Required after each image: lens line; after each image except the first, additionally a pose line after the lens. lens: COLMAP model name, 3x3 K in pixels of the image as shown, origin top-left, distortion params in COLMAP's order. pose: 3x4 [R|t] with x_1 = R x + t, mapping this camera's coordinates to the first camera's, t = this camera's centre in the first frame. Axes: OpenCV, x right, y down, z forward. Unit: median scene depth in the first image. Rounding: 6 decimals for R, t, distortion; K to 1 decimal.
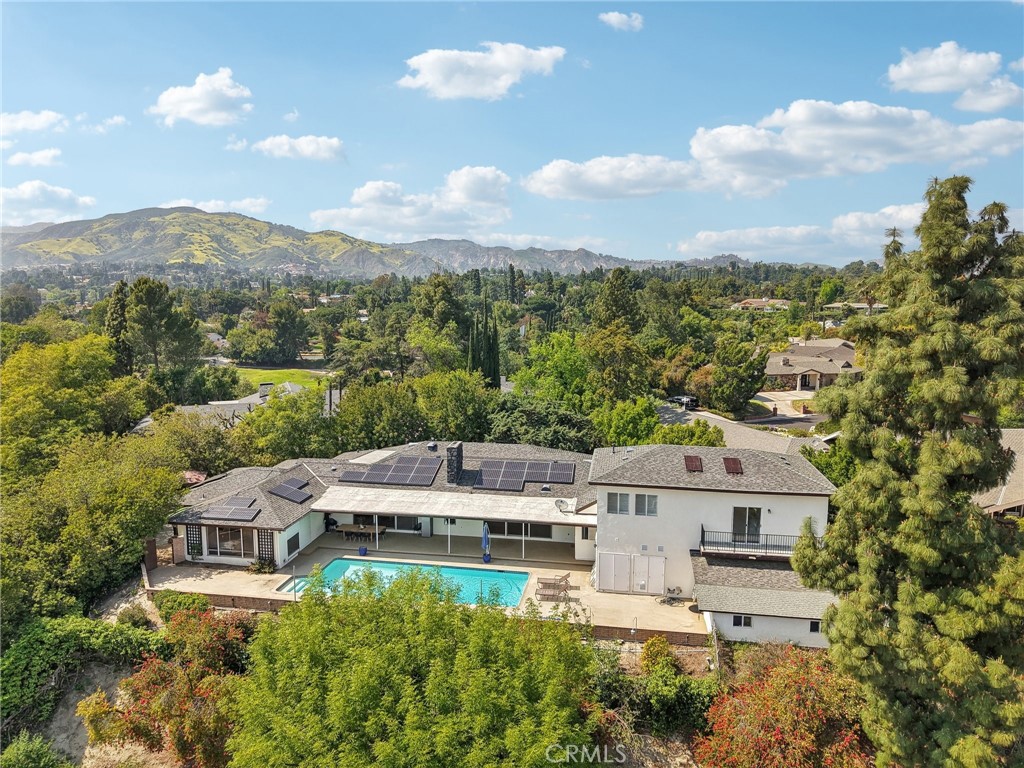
lens RADIAL K [[681.0, 0, 512.0], [0, 681.0, 384.0], [0, 0, 1]] dist [0.016170, -0.005248]
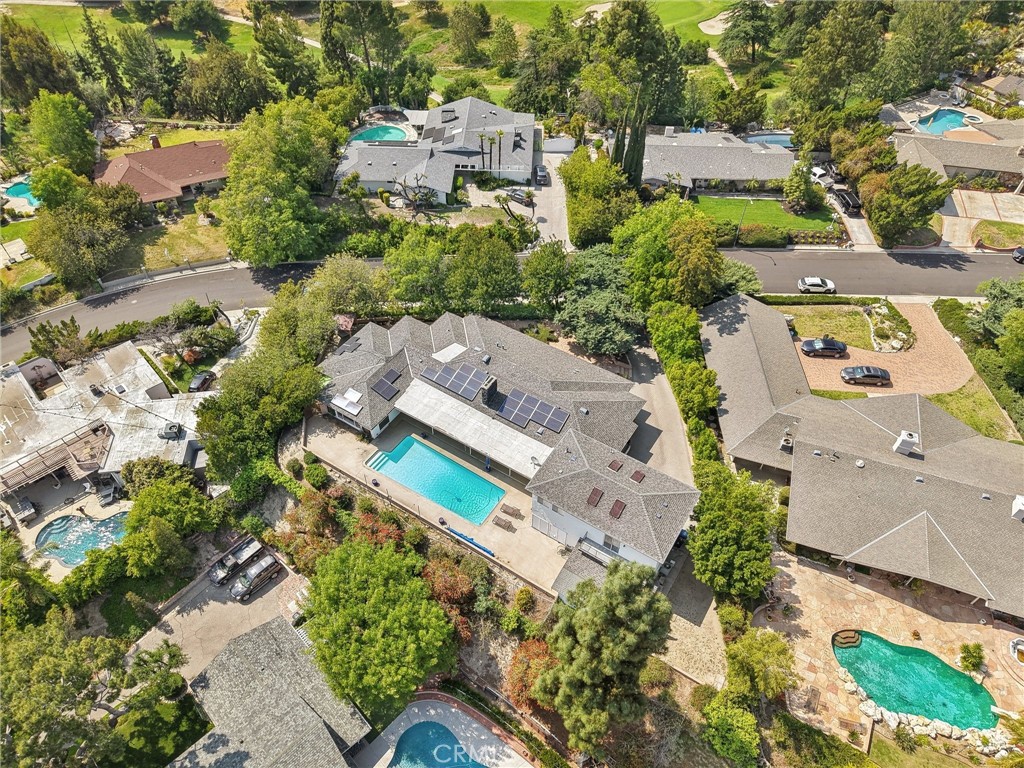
lens RADIAL K [[681.0, 0, 512.0], [0, 681.0, 384.0], [0, 0, 1]] dist [0.016170, -0.005248]
pose [[0.921069, 0.291530, -0.258153, 0.343113], [-0.062276, 0.764698, 0.641373, -0.862388], [0.384388, -0.574672, 0.722494, -0.020156]]
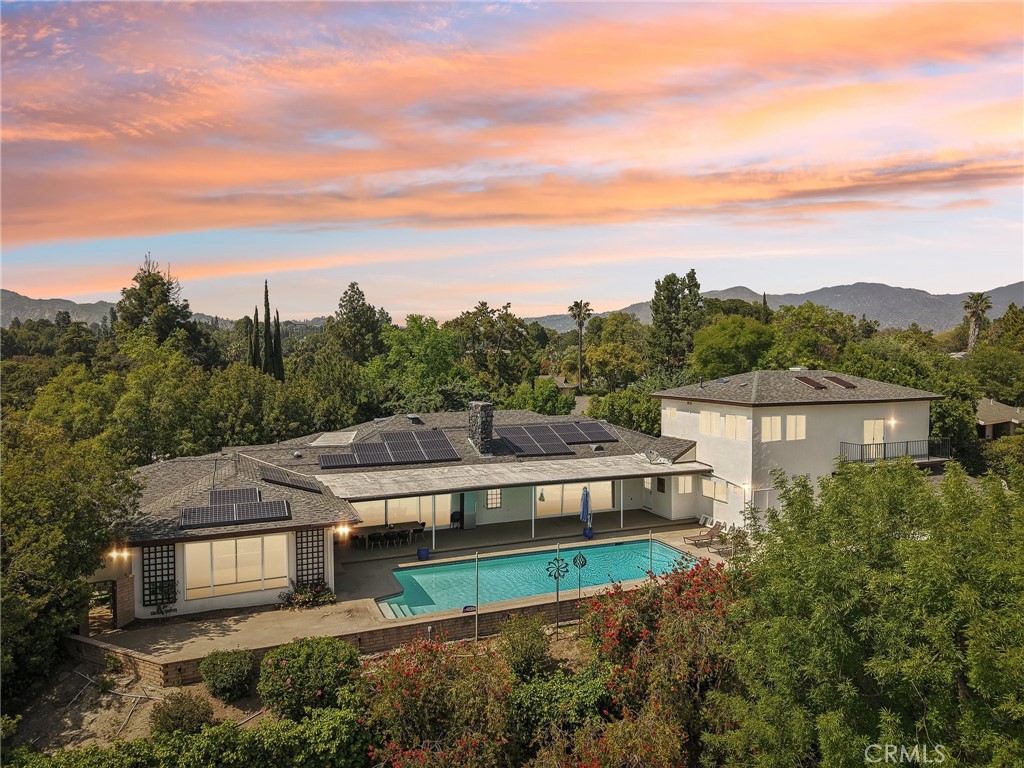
lens RADIAL K [[681.0, 0, 512.0], [0, 681.0, 384.0], [0, 0, 1]] dist [0.016170, -0.005248]
pose [[0.844231, -0.027432, 0.535276, -0.473608], [0.073647, 0.995154, -0.065154, 0.123827], [-0.530895, 0.094426, 0.842160, 0.359595]]
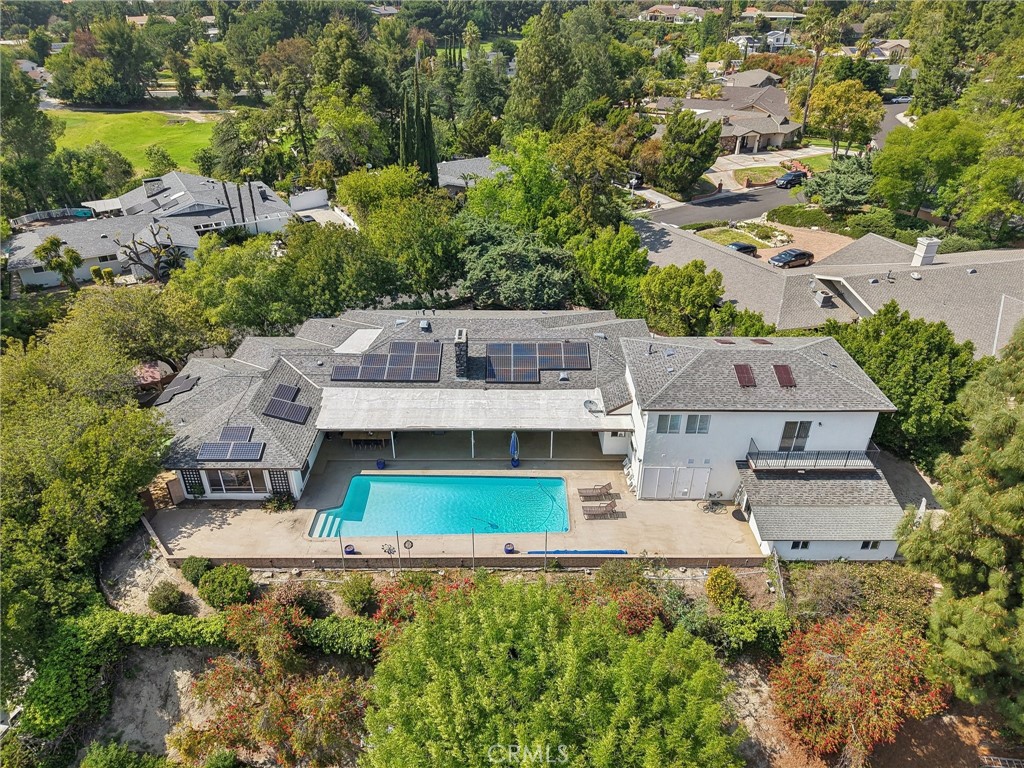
lens RADIAL K [[681.0, 0, 512.0], [0, 681.0, 384.0], [0, 0, 1]] dist [0.016170, -0.005248]
pose [[0.985340, -0.086919, 0.146803, -0.160536], [0.022244, 0.918592, 0.394582, -0.210905], [-0.169148, -0.385531, 0.907058, 0.156968]]
